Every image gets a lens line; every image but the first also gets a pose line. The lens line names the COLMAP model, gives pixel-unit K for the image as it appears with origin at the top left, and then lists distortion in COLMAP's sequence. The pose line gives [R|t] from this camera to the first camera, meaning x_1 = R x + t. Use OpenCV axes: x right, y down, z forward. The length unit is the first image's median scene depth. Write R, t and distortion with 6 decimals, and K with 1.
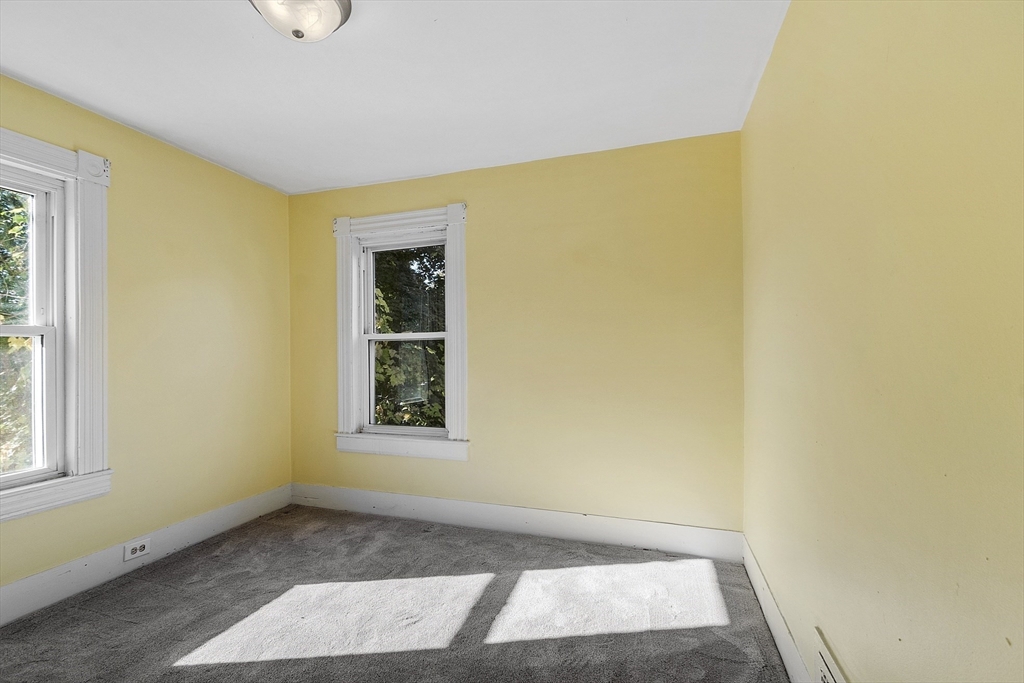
lens RADIAL K [[449.1, 0, 509.0], [0, 449.1, 350.4], [0, 0, 1]] dist [0.001455, -0.000147]
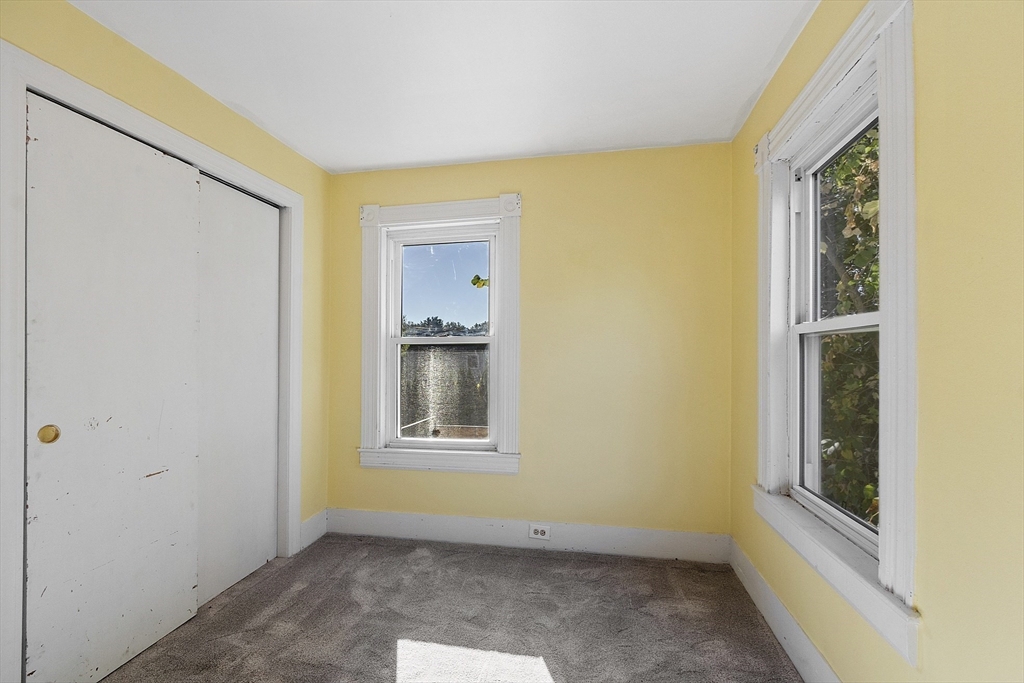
lens RADIAL K [[449.1, 0, 509.0], [0, 449.1, 350.4], [0, 0, 1]] dist [0.001455, -0.000147]
pose [[0.124462, -0.001179, -0.992224, 0.247379], [0.007344, 0.999973, -0.000267, -0.007573], [0.992197, -0.007253, 0.124468, 0.723336]]
